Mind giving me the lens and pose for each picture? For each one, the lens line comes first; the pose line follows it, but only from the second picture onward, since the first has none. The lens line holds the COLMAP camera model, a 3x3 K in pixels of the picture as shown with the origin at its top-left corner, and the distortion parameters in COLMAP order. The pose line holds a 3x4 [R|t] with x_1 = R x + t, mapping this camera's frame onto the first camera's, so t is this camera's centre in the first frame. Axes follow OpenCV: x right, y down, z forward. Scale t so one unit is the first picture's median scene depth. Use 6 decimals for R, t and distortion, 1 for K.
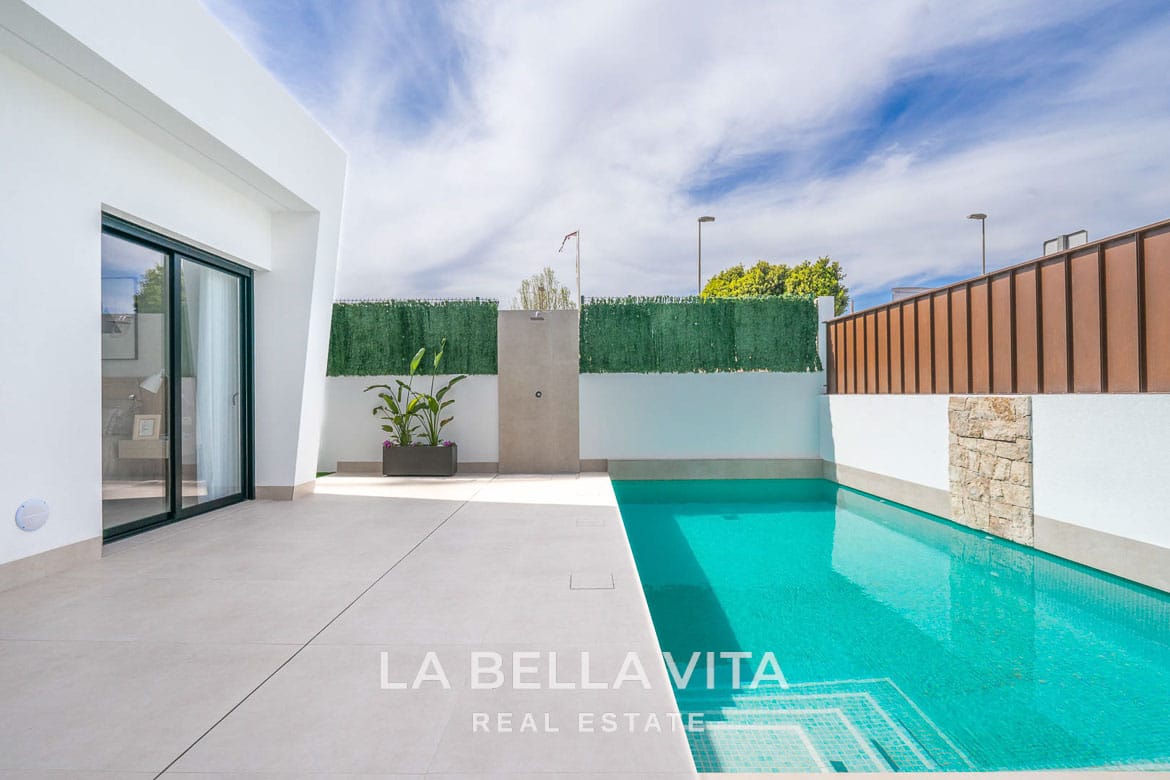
lens RADIAL K [[510.8, 0, 585.1], [0, 510.8, 395.6], [0, 0, 1]] dist [-0.005592, 0.000832]
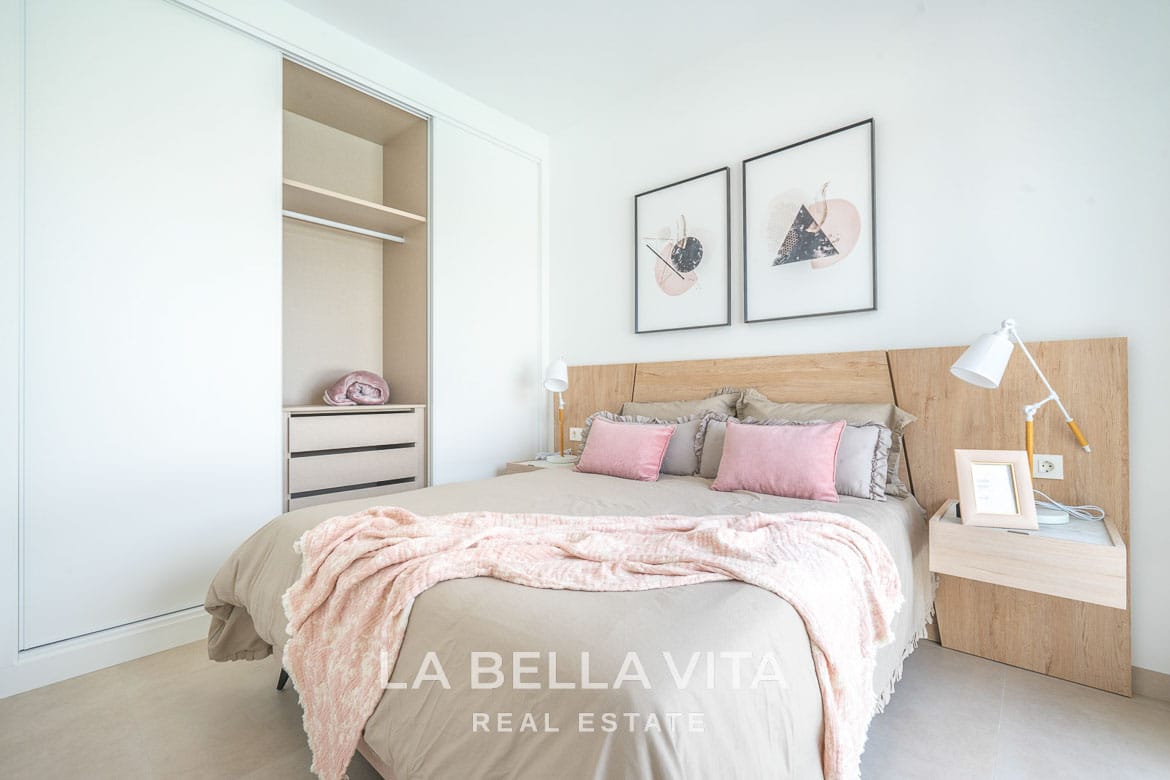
lens RADIAL K [[510.8, 0, 578.7], [0, 510.8, 386.9], [0, 0, 1]] dist [-0.005592, 0.000832]
pose [[0.738172, -0.002233, -0.674609, -0.579589], [-0.001751, 0.999985, -0.005226, -0.002303], [0.674610, 0.005039, 0.738157, 0.385137]]
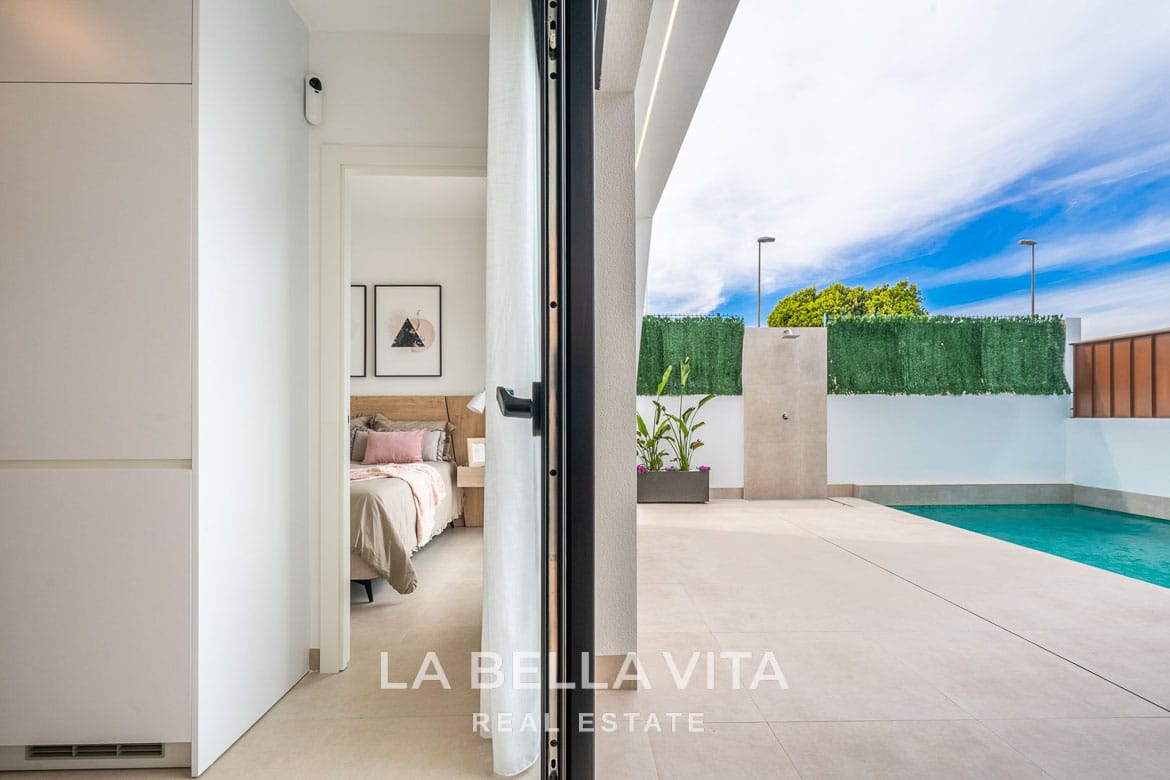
lens RADIAL K [[510.8, 0, 593.7], [0, 510.8, 416.2], [0, 0, 1]] dist [-0.005592, 0.000832]
pose [[0.999112, 0.005341, 0.041799, -0.484048], [-0.005376, 0.999985, 0.000740, -0.001564], [-0.041794, -0.000964, 0.999126, 0.064837]]
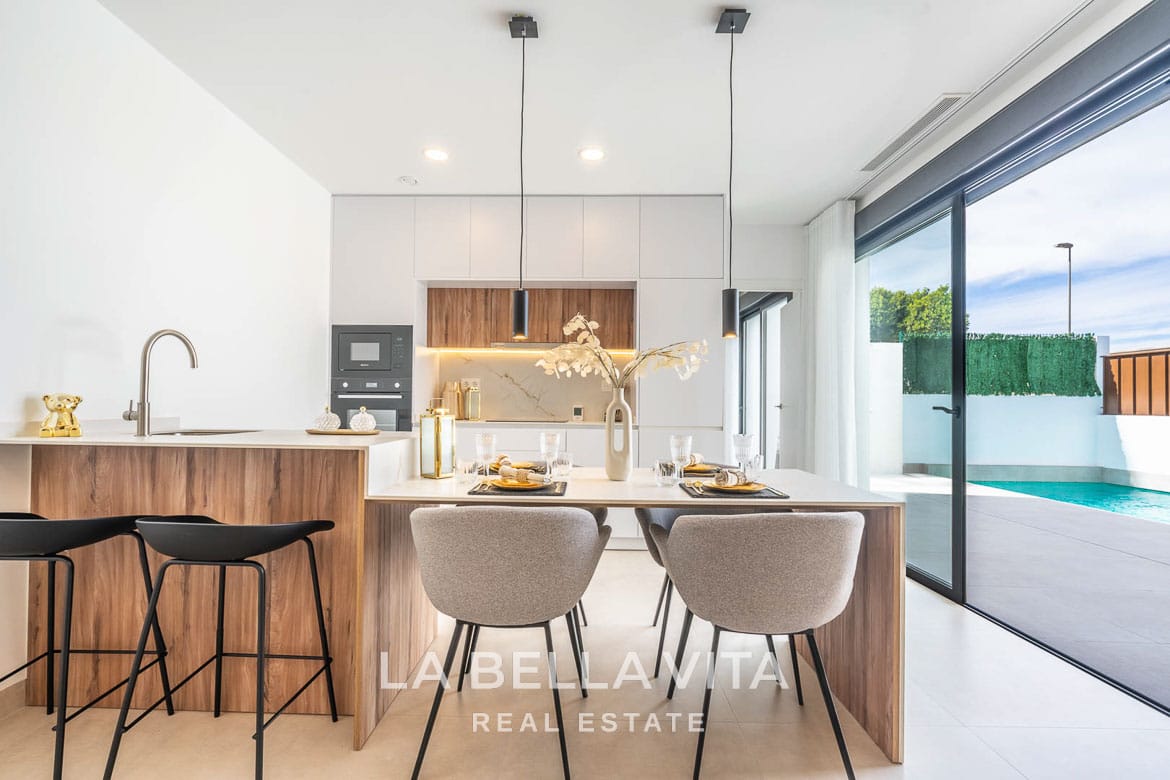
lens RADIAL K [[510.8, 0, 577.1], [0, 510.8, 400.0], [0, 0, 1]] dist [-0.005592, 0.000832]
pose [[0.999728, 0.018268, -0.014529, -0.784302], [-0.018418, 0.999778, -0.010277, -0.002181], [0.014338, 0.010542, 0.999842, -0.252191]]
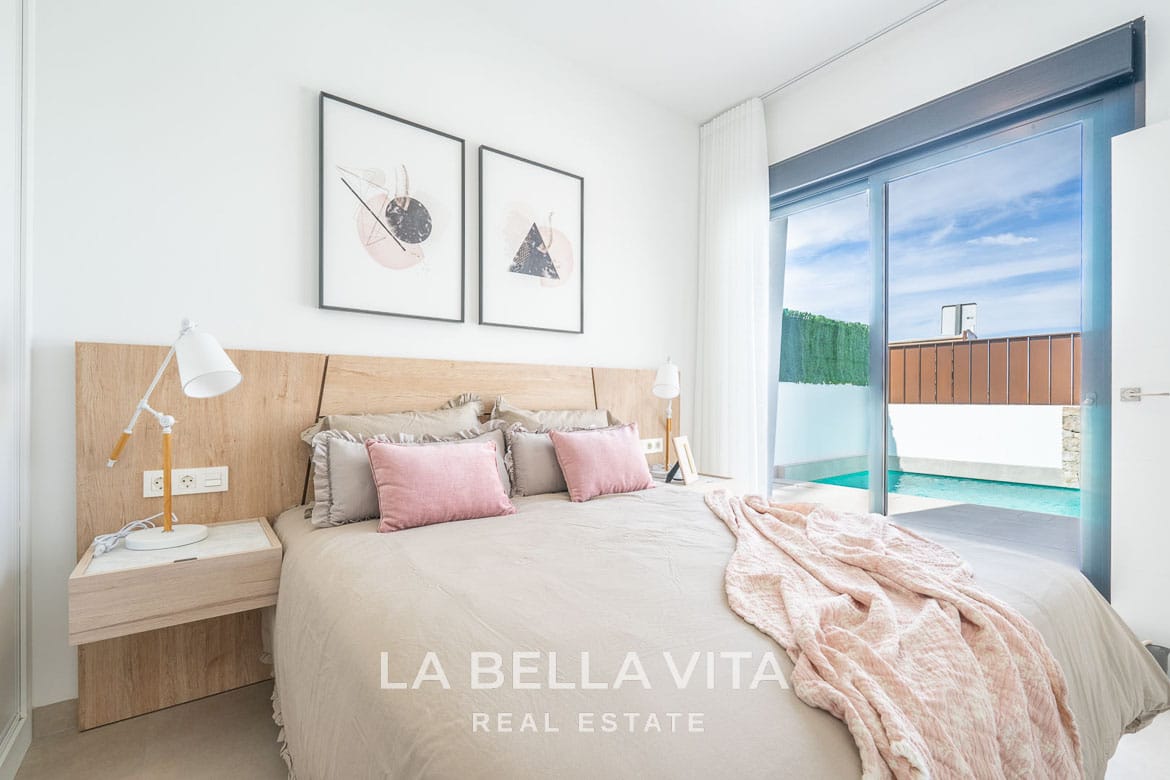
lens RADIAL K [[510.8, 0, 583.7], [0, 510.8, 399.0], [0, 0, 1]] dist [-0.005592, 0.000832]
pose [[0.795337, 0.010331, 0.606079, -0.894386], [-0.006260, 0.999941, -0.008830, 0.001347], [-0.606135, 0.003229, 0.795355, 0.431327]]
